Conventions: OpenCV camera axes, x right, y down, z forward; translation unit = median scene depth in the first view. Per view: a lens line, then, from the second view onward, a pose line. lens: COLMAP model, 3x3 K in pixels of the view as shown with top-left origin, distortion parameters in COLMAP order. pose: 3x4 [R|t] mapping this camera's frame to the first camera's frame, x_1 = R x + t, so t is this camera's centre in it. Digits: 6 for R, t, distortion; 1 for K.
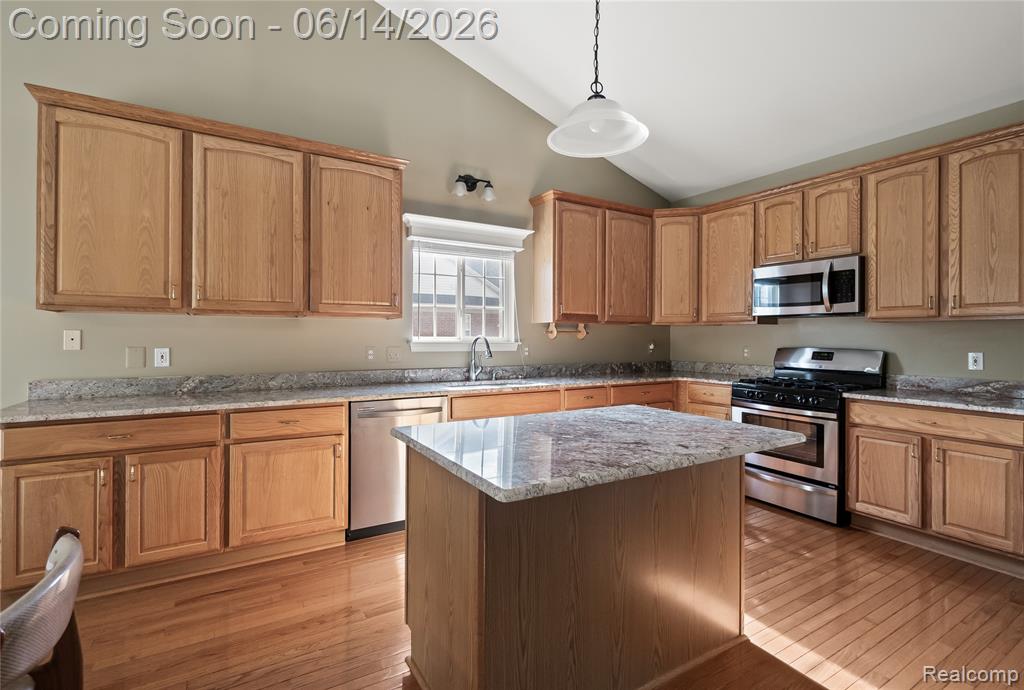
lens RADIAL K [[463.4, 0, 512.1], [0, 463.4, 338.8], [0, 0, 1]] dist [-0.004406, -0.000120]
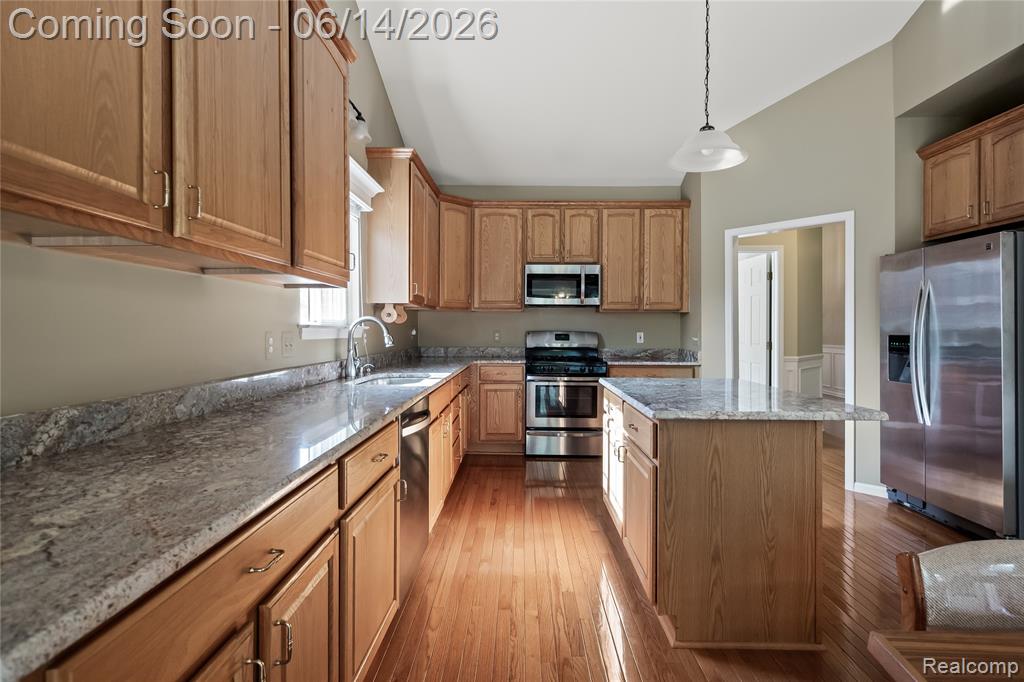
lens RADIAL K [[510.0, 0, 511.6], [0, 510.0, 336.1], [0, 0, 1]] dist [-0.004115, 0.000068]
pose [[0.531526, -0.014808, 0.846912, -0.695661], [0.003404, 0.999876, 0.015346, 0.012951], [-0.847035, -0.005273, 0.531511, 0.385905]]
